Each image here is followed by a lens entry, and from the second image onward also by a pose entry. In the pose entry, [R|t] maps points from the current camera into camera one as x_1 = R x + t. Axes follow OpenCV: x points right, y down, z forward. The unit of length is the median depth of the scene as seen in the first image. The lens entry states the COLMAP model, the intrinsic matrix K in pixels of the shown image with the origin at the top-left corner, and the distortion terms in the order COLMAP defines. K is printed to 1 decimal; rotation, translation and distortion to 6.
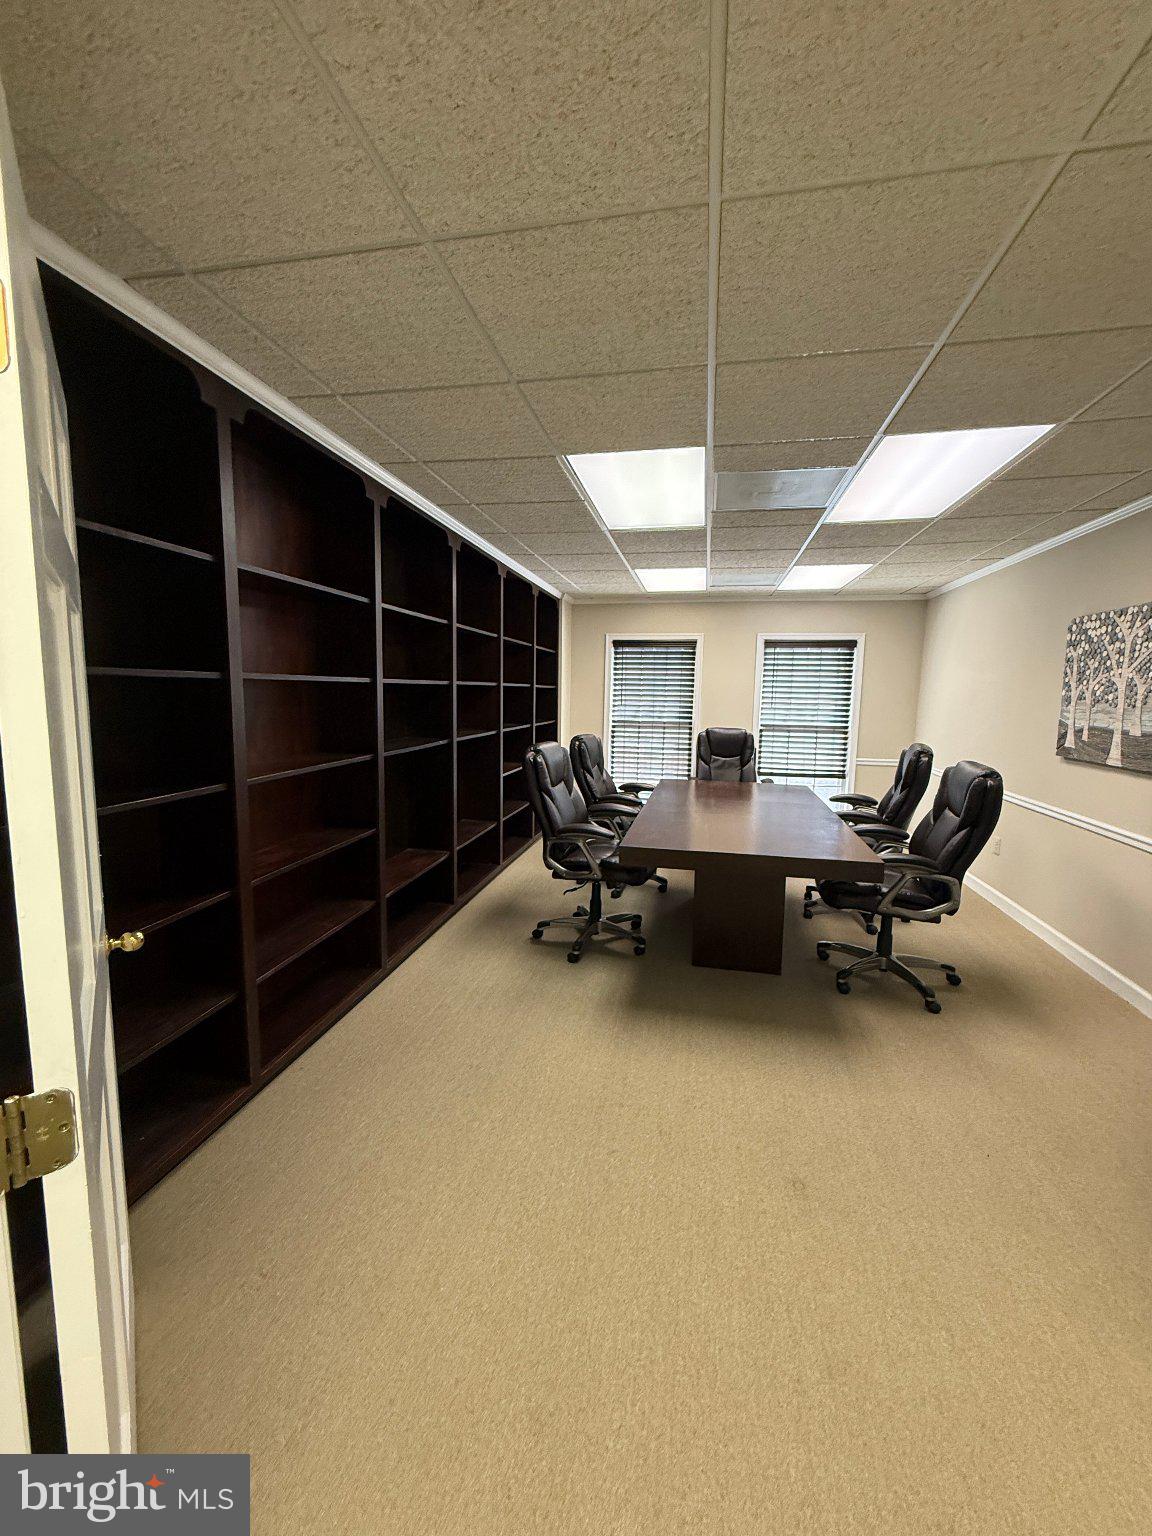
lens RADIAL K [[610.4, 0, 576.9], [0, 610.4, 762.7], [0, 0, 1]] dist [-0.000983, 0.000551]
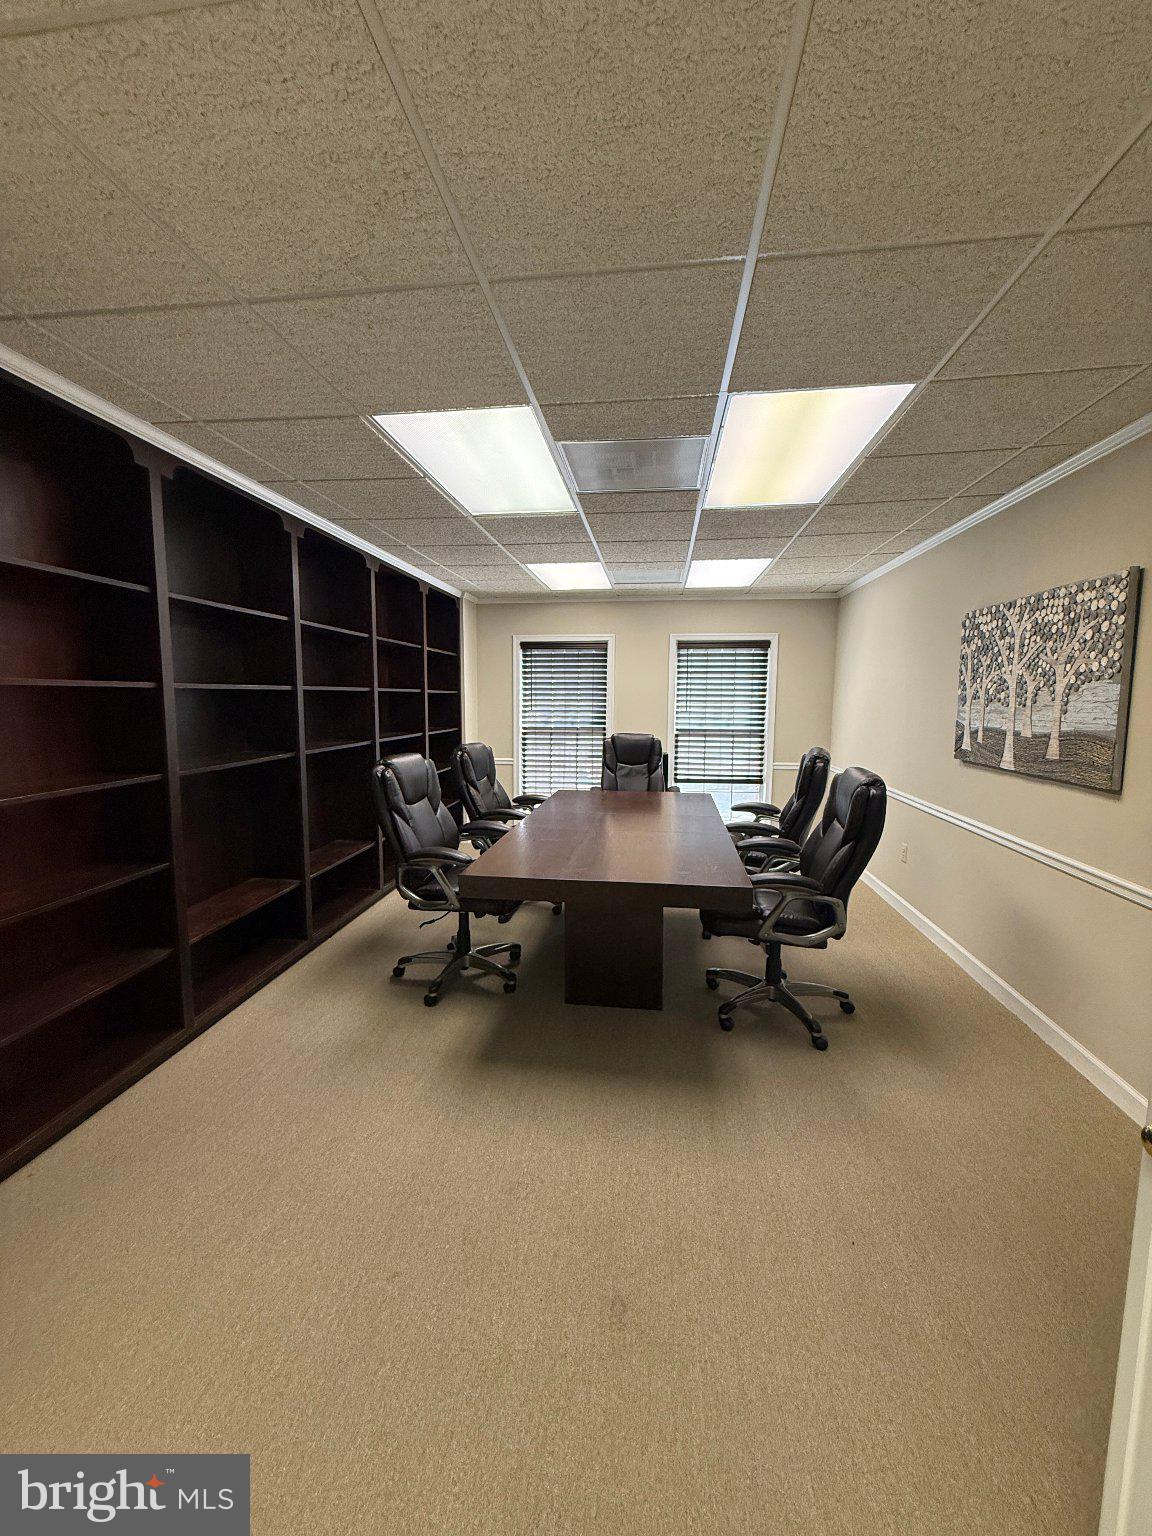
lens RADIAL K [[610.4, 0, 577.2], [0, 610.4, 762.7], [0, 0, 1]] dist [-0.000983, 0.000551]
pose [[0.997222, -0.018774, 0.072078, 0.144173], [0.019454, 0.999773, -0.008736, -0.008877], [-0.071898, 0.010114, 0.997361, 0.107585]]
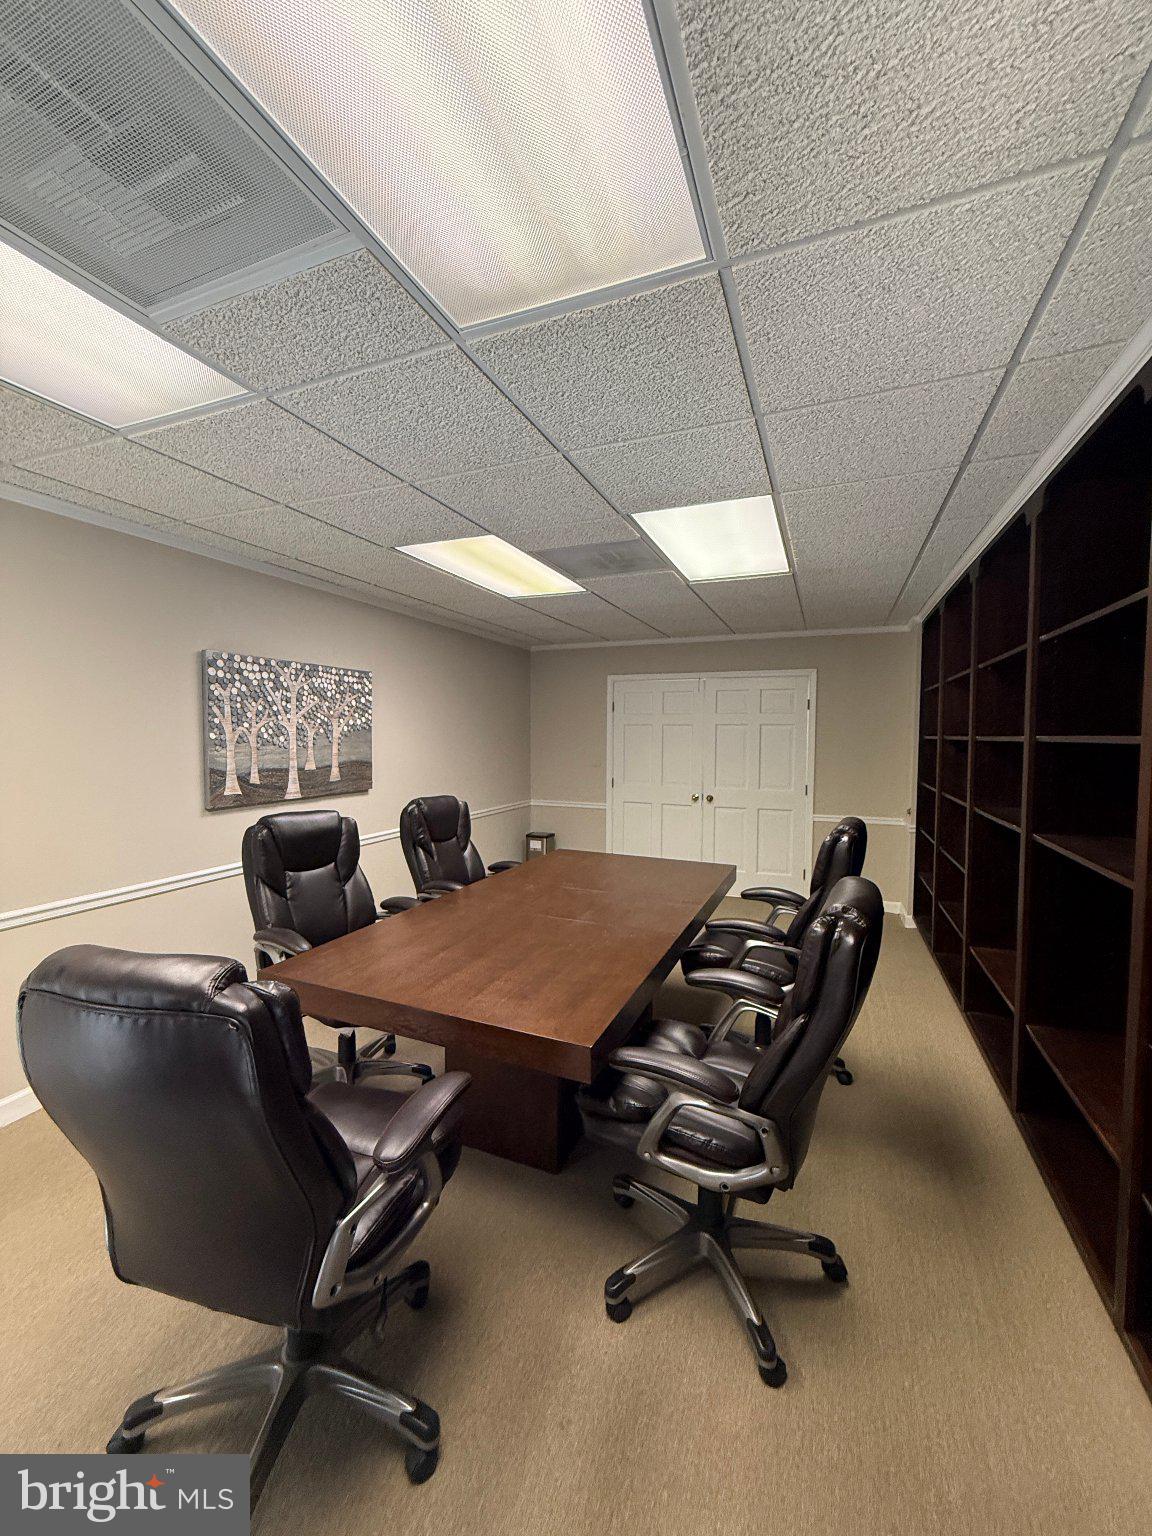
lens RADIAL K [[610.4, 0, 574.9], [0, 610.4, 764.3], [0, 0, 1]] dist [-0.000983, 0.000551]
pose [[-0.981860, -0.031685, 0.186939, 0.136712], [0.000776, 0.985258, 0.171072, -0.230950], [-0.189604, 0.168114, -0.967361, 1.813544]]
